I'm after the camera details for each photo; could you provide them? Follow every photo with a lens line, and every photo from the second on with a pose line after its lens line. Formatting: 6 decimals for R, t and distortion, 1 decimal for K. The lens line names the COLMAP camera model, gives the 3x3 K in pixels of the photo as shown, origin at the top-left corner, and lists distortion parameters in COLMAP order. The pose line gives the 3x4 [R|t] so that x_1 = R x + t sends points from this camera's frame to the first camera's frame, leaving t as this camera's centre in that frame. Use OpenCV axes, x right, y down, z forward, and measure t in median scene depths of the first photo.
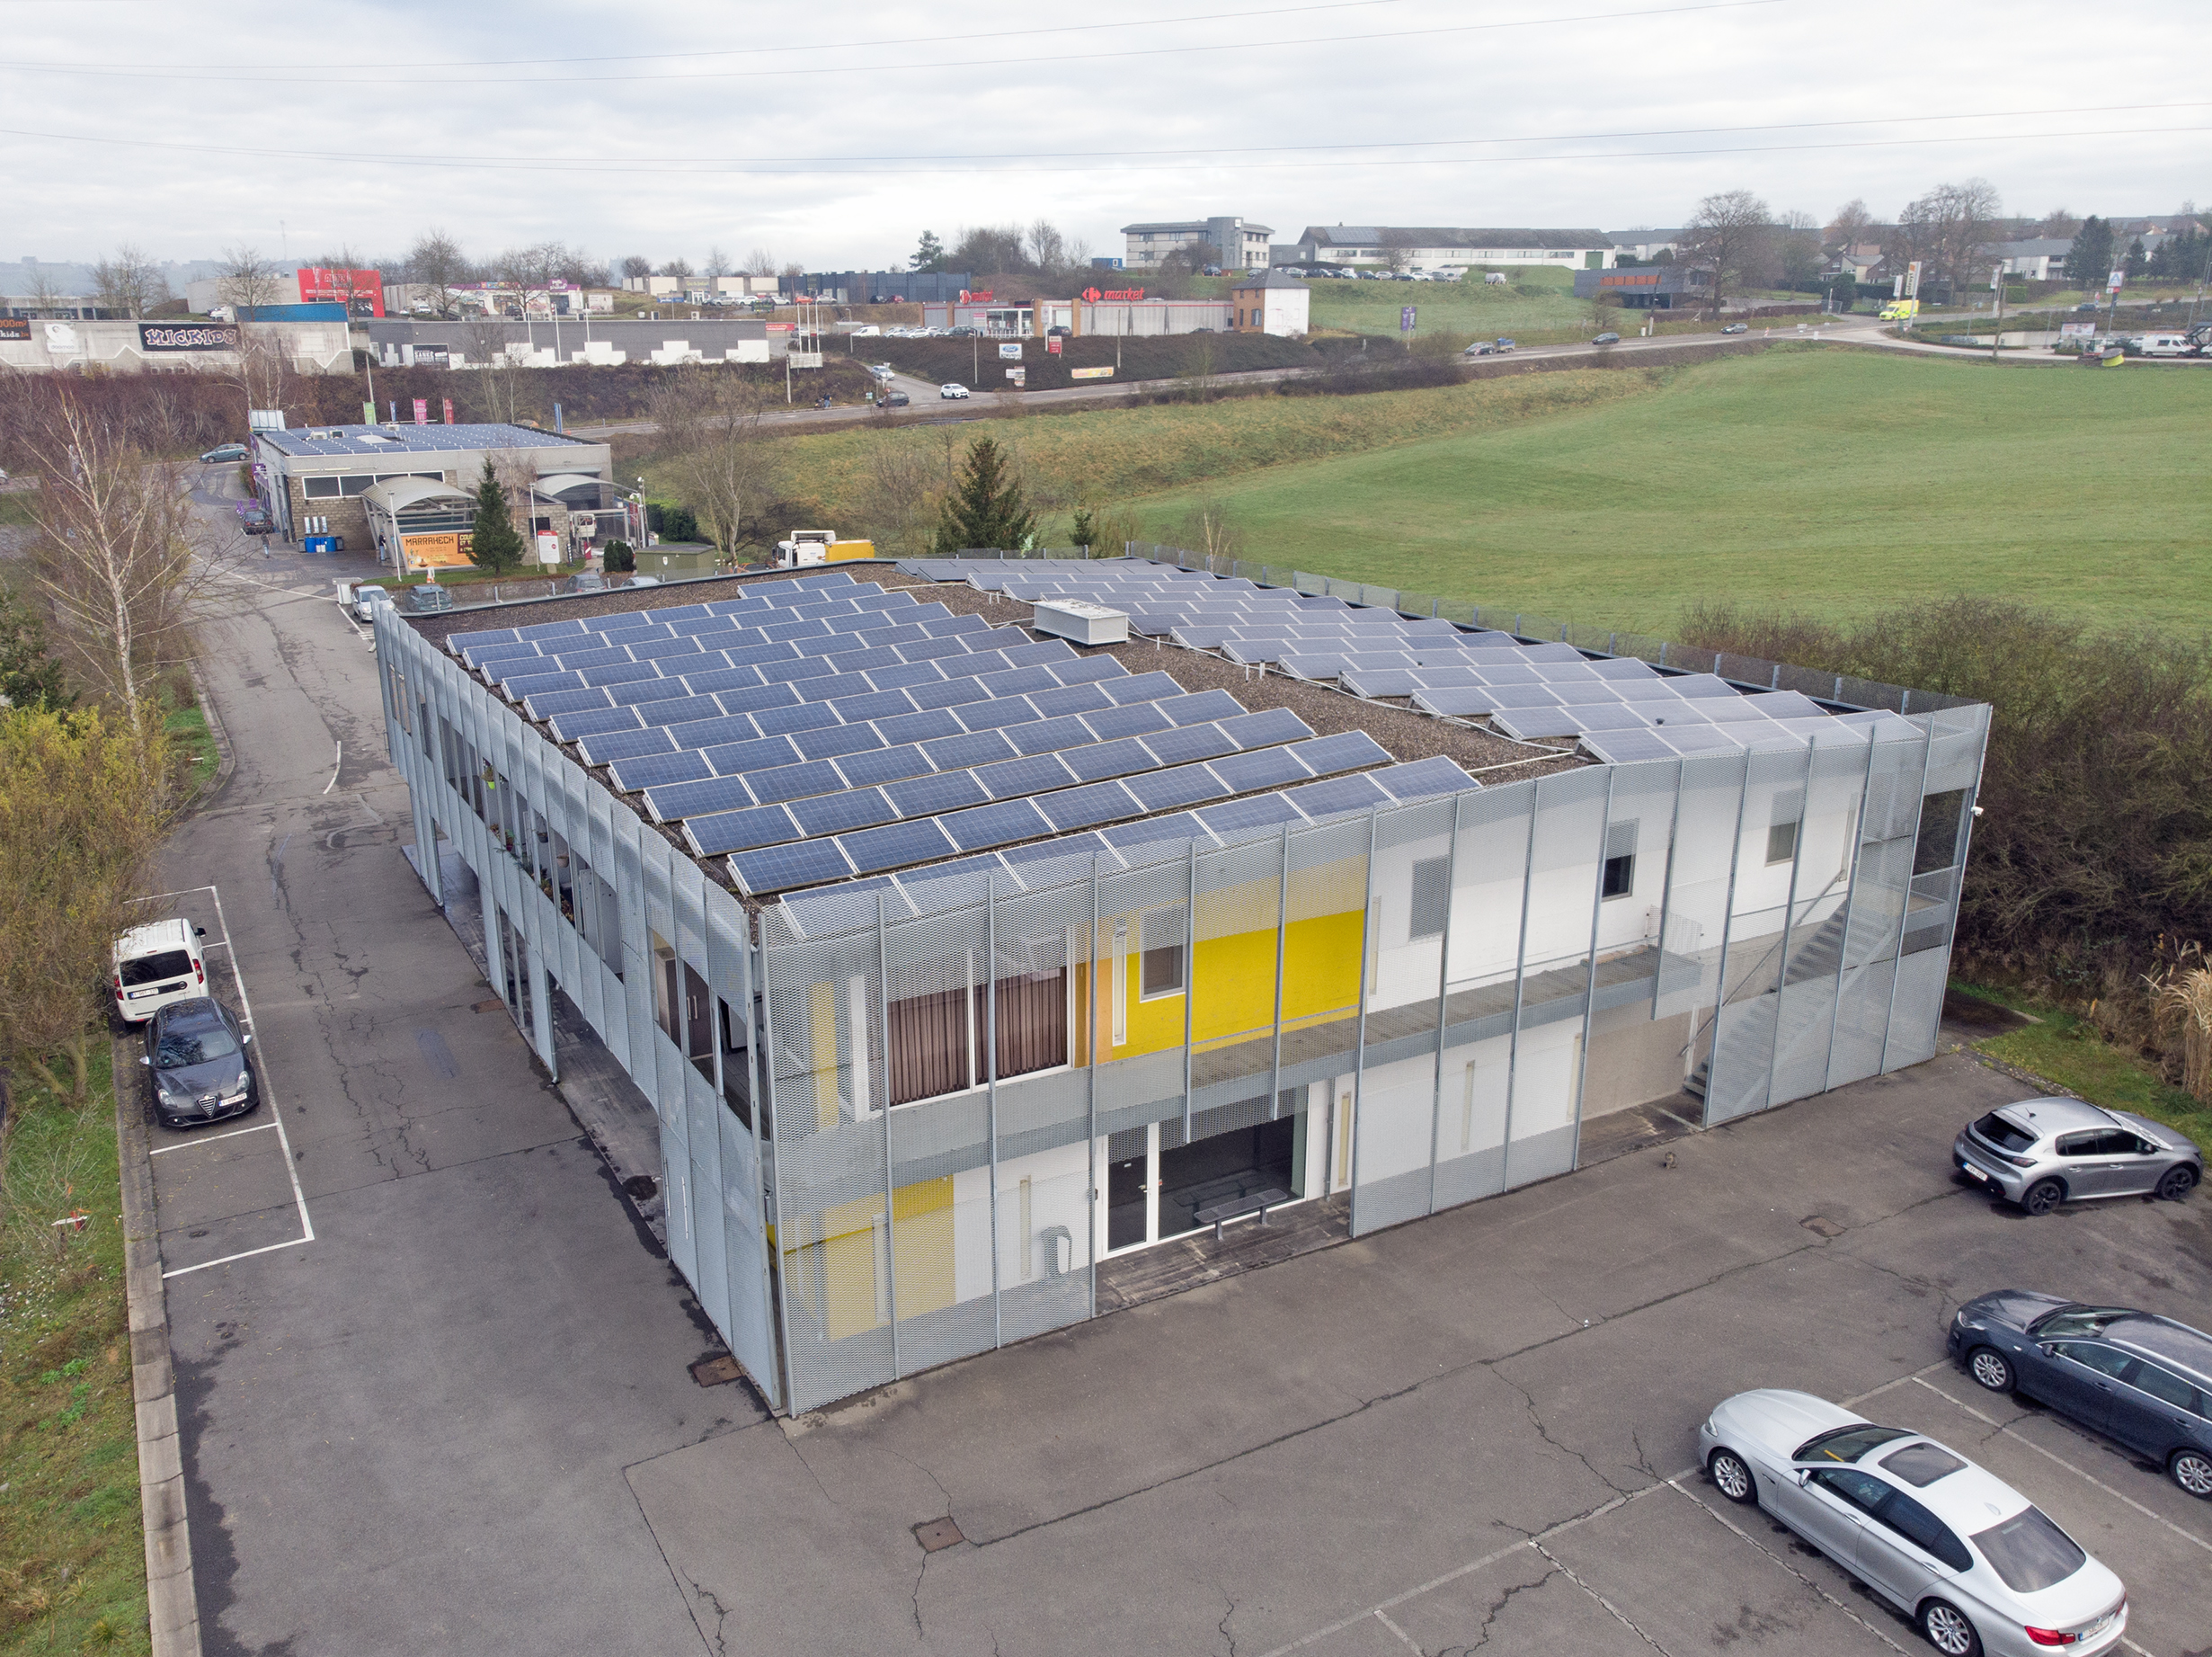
lens RADIAL K [[1722.3, 0, 1047.3], [0, 1722.3, 864.4], [0, 0, 1]] dist [-0.001146, 0.021999]
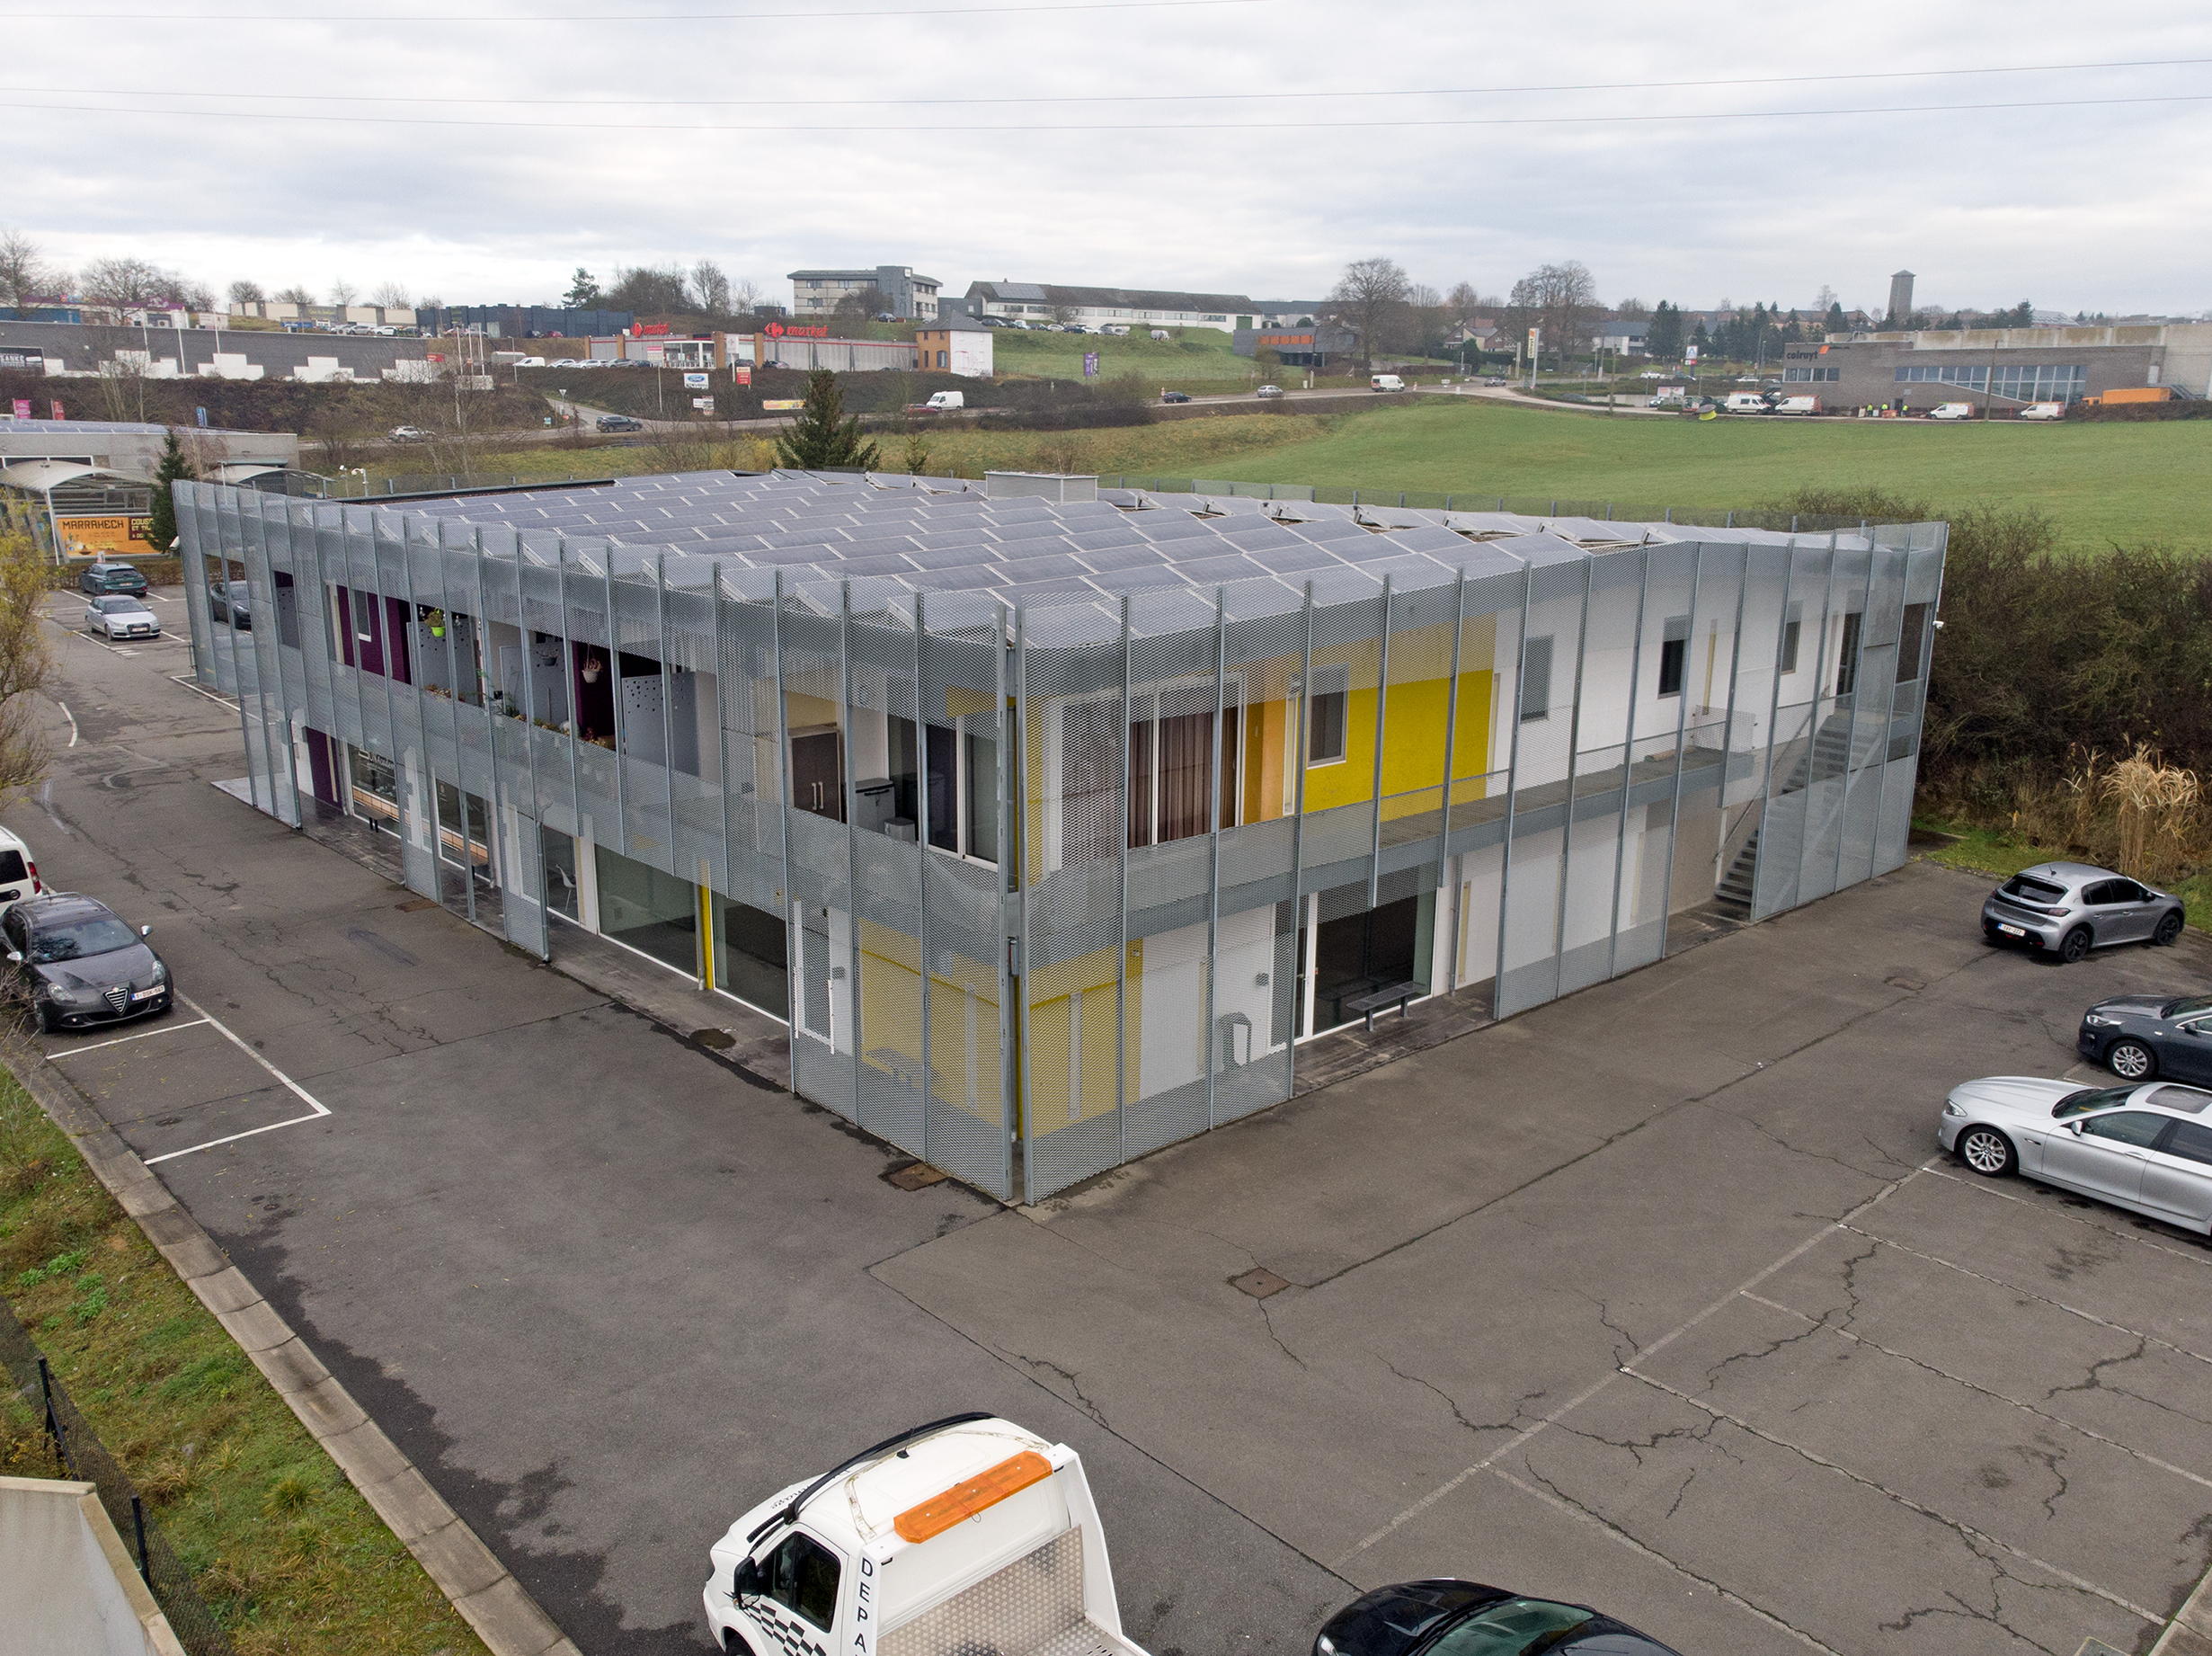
lens RADIAL K [[1722.2, 0, 1156.6], [0, 1722.2, 875.1], [0, 0, 1]] dist [-0.001146, 0.021999]
pose [[0.966463, -0.046979, 0.252473, -0.061665], [0.055241, 0.998141, -0.025732, 0.036672], [-0.250794, 0.038816, 0.967262, 0.025998]]
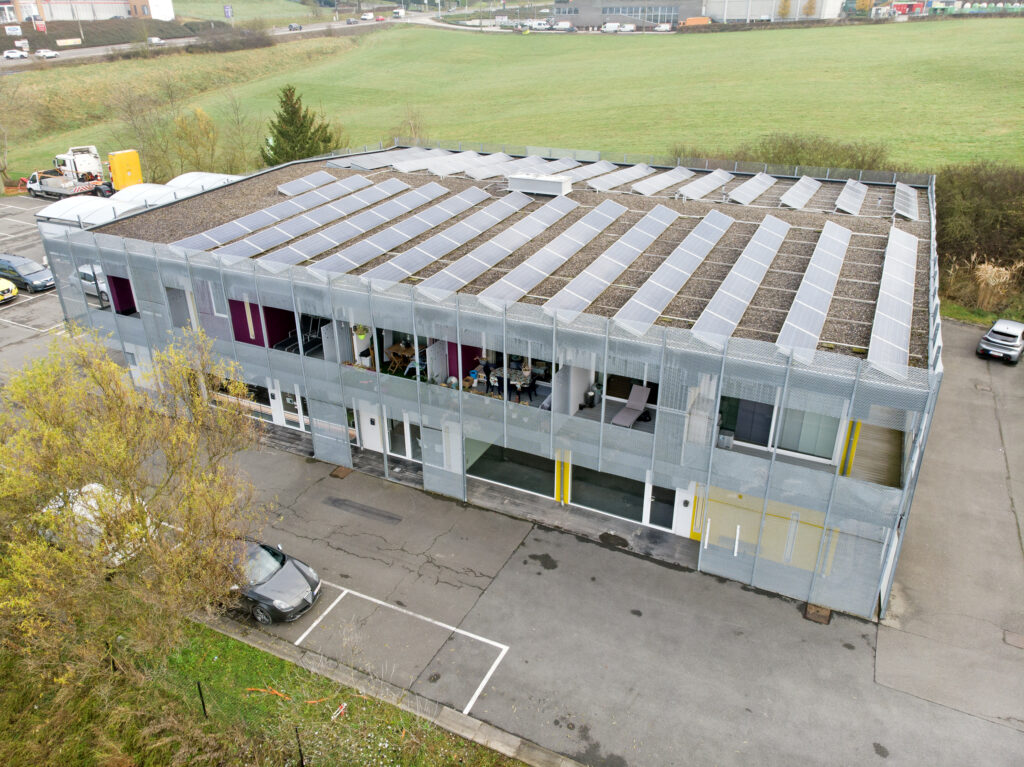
lens RADIAL K [[740.9, 0, 522.6], [0, 740.9, 376.9], [0, 0, 1]] dist [0.023400, -0.008924]
pose [[0.816240, -0.253021, 0.519358, -0.175126], [0.173141, 0.964806, 0.197919, -0.037455], [-0.551157, -0.071628, 0.831322, 0.111894]]
